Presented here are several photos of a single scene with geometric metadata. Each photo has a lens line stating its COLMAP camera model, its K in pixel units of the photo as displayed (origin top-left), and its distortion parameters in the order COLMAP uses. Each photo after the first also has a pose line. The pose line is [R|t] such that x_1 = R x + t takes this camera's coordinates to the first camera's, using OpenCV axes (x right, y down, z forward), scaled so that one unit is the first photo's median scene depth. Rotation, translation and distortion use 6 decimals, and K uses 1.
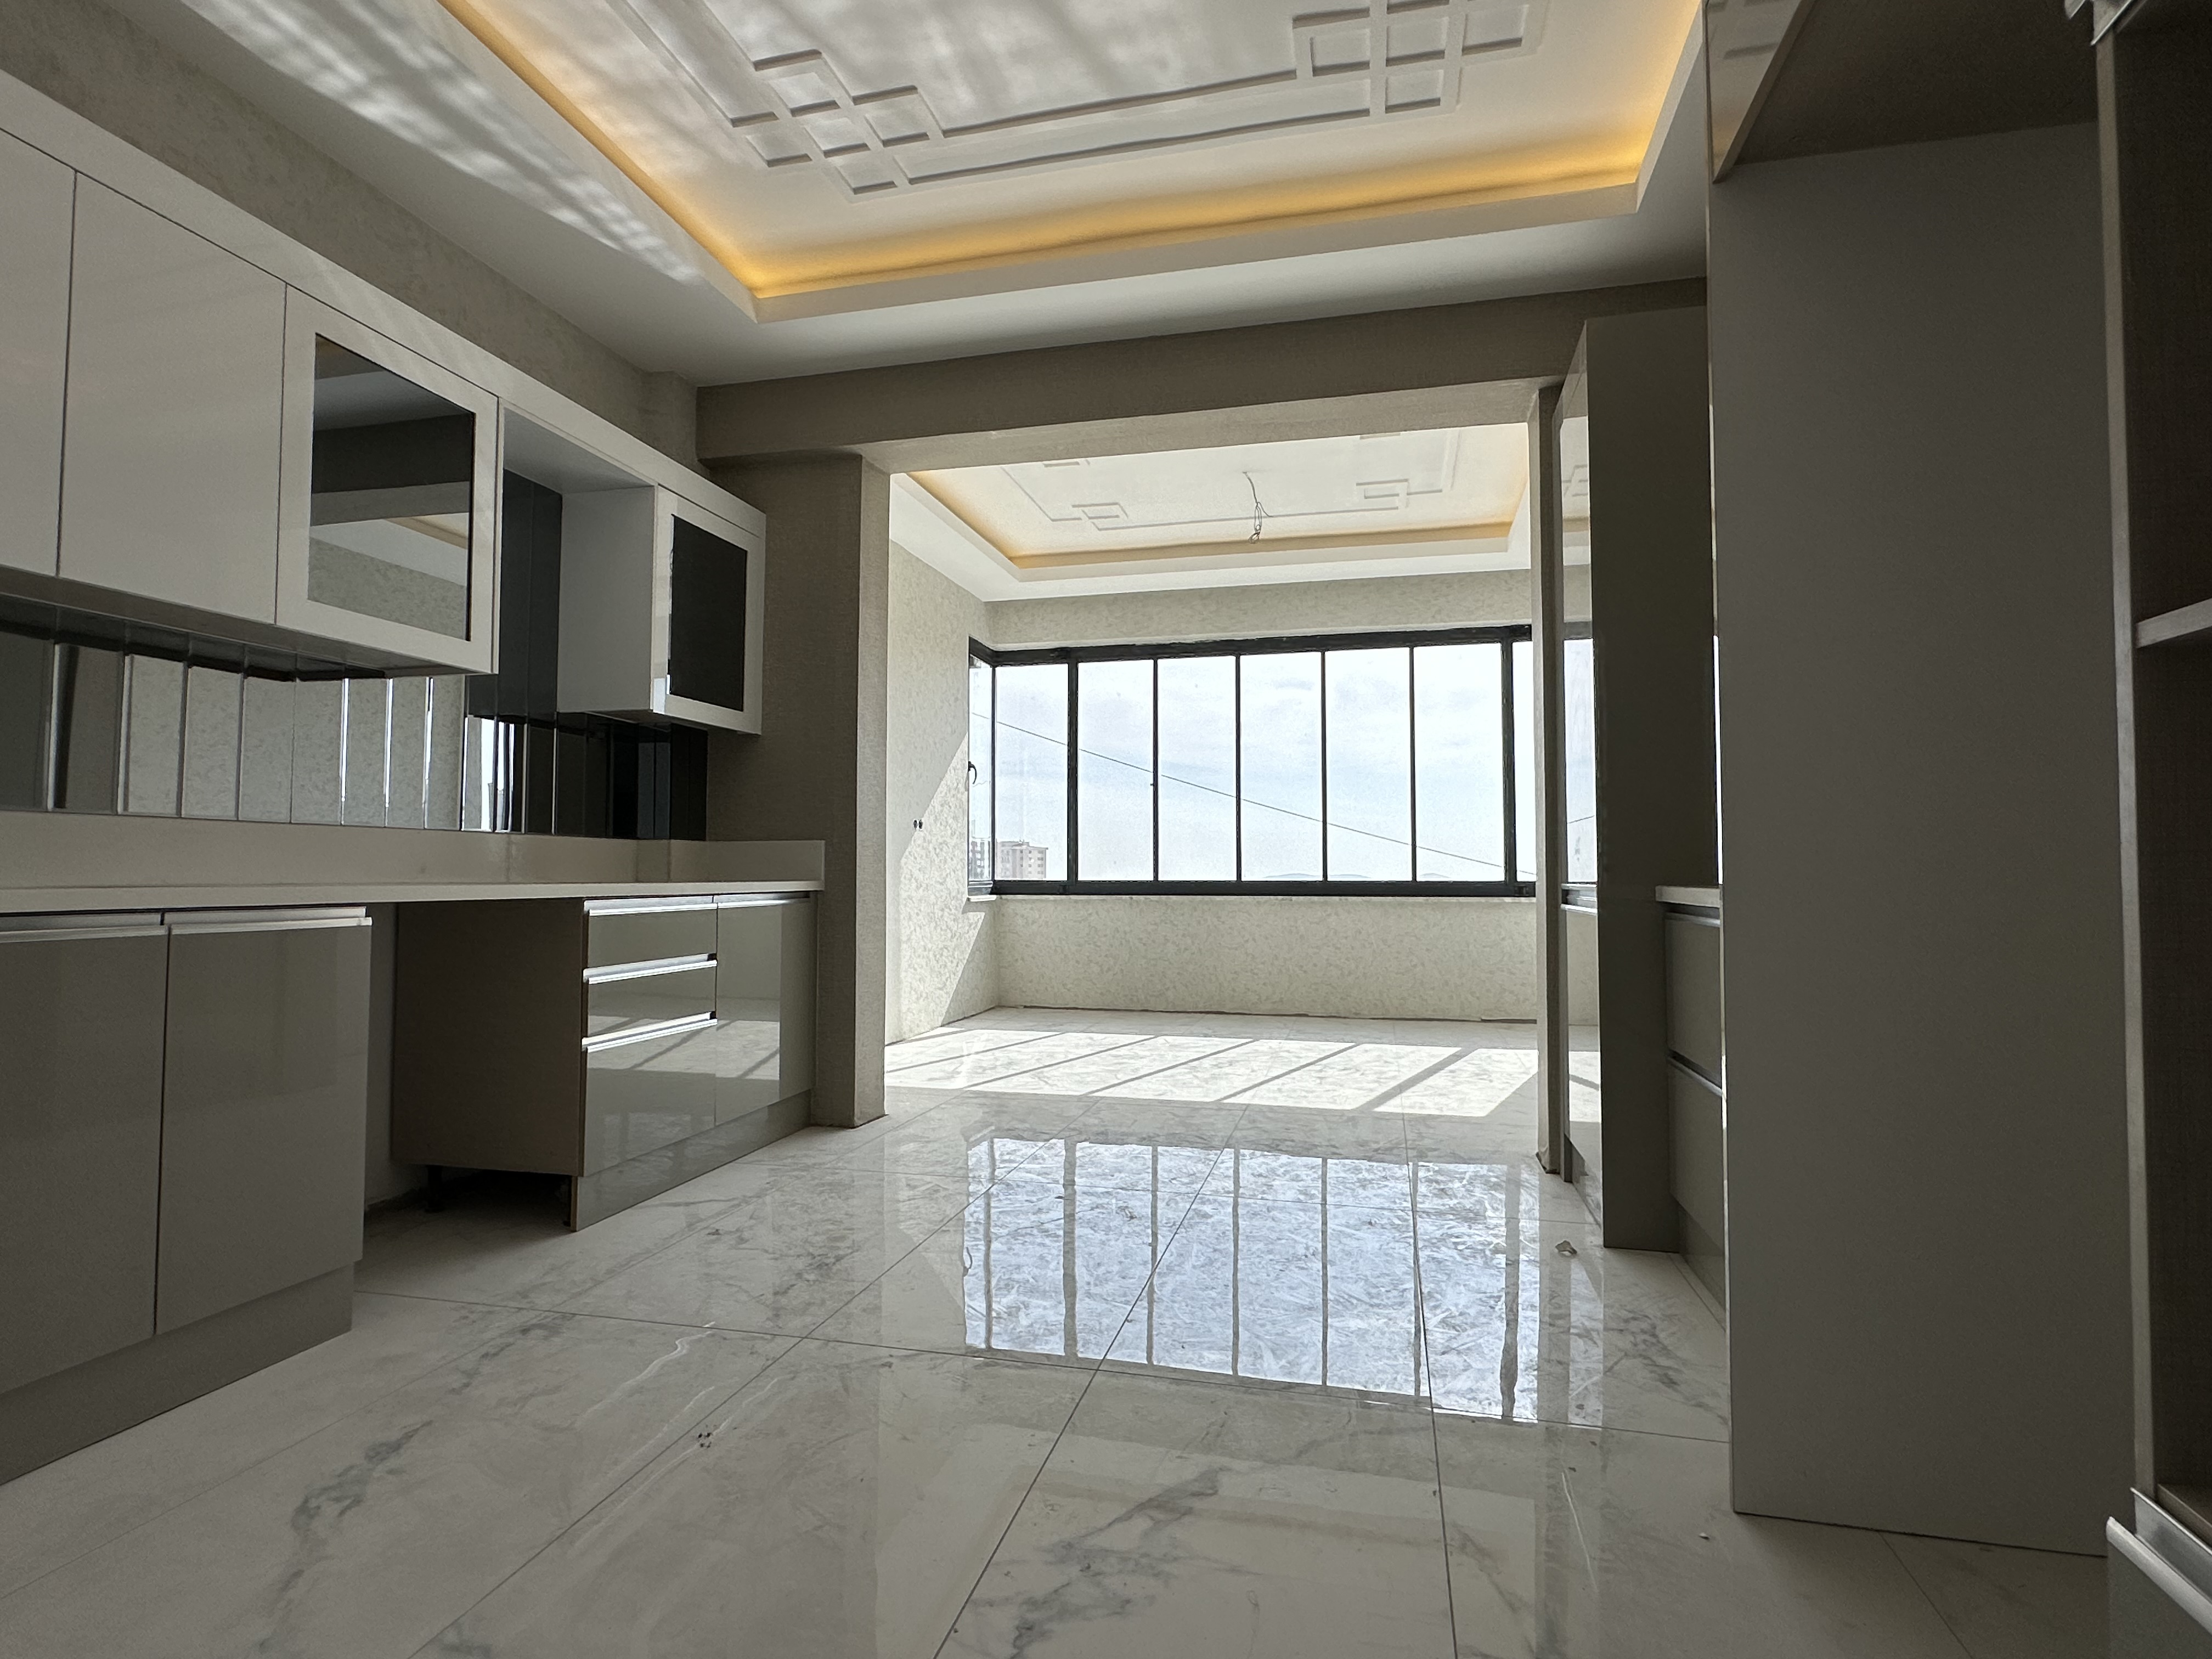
lens RADIAL K [[1124.8, 0, 1106.7], [0, 1124.8, 833.1], [0, 0, 1]] dist [-0.004569, 0.001282]
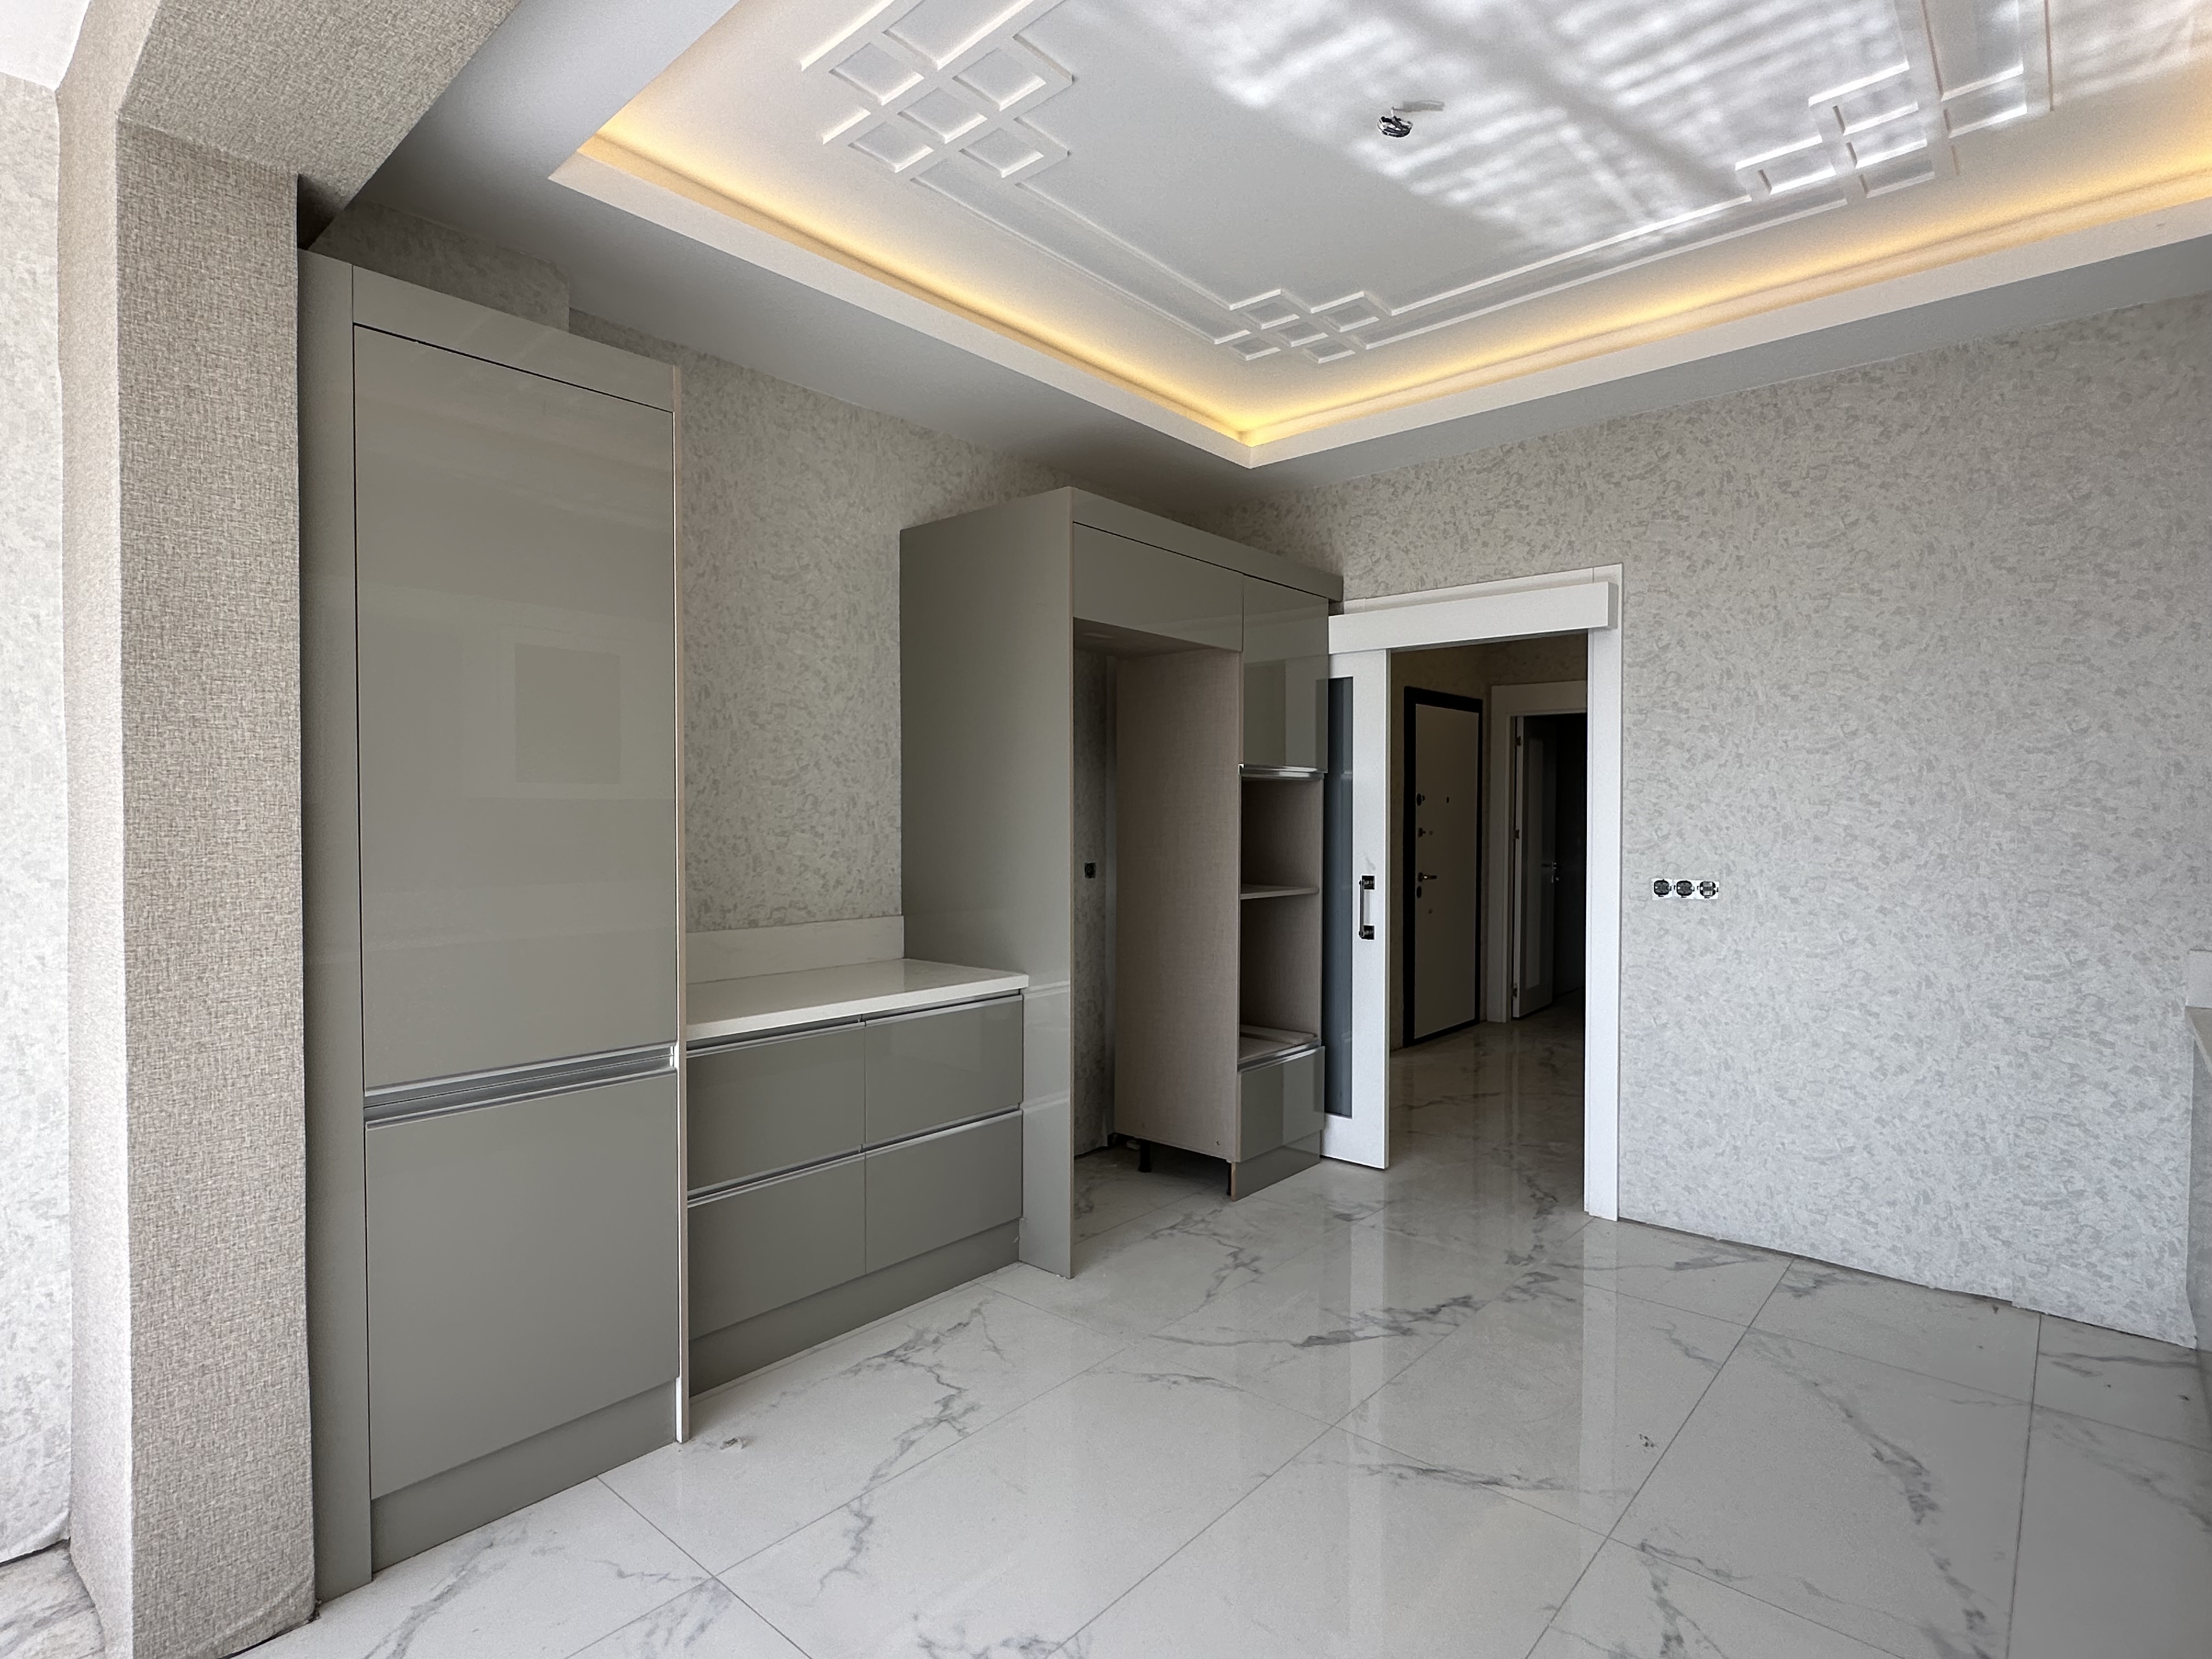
lens RADIAL K [[1124.8, 0, 1108.7], [0, 1124.8, 835.9], [0, 0, 1]] dist [-0.004569, 0.001282]
pose [[-0.887808, -0.015071, 0.459966, -0.194215], [-0.022281, 0.999699, -0.010250, -0.082712], [-0.459674, -0.019349, -0.887877, 1.251032]]
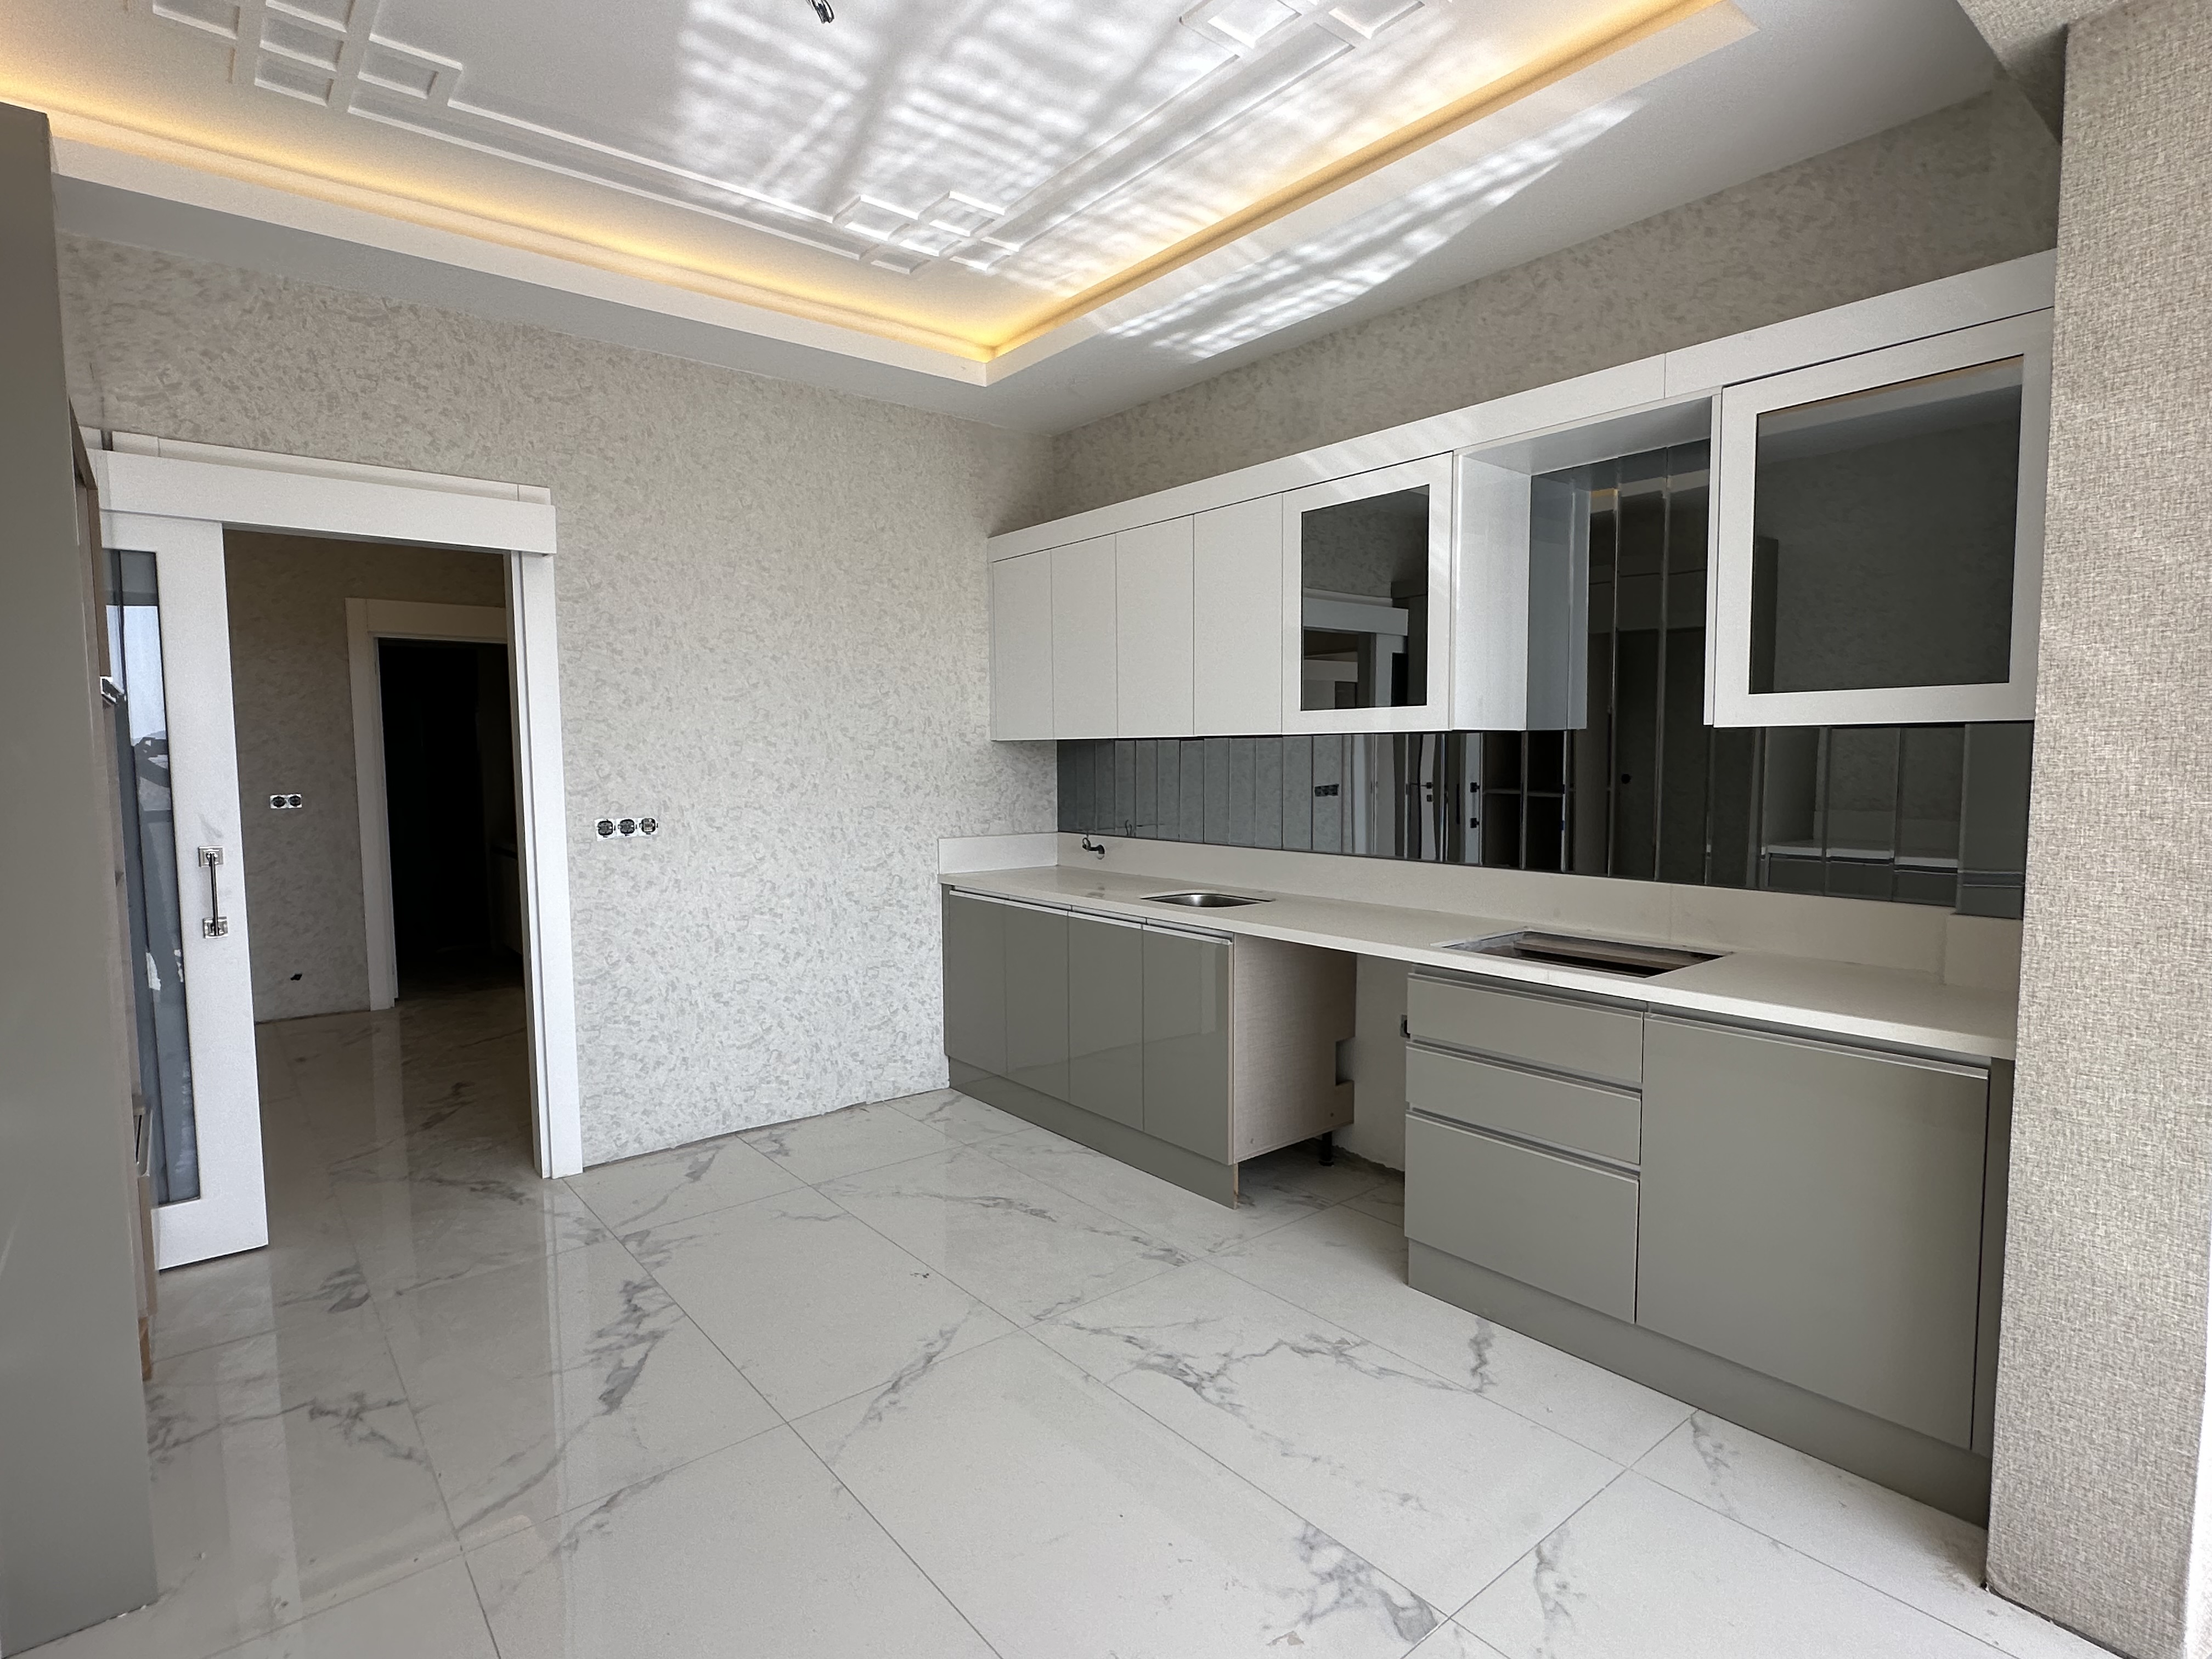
lens RADIAL K [[1124.8, 0, 1101.4], [0, 1124.8, 834.6], [0, 0, 1]] dist [-0.004569, 0.001282]
pose [[-0.603865, 0.059180, -0.794886, 0.372874], [0.032772, 0.998240, 0.049424, -0.087045], [0.796412, 0.003795, -0.604742, 1.090184]]
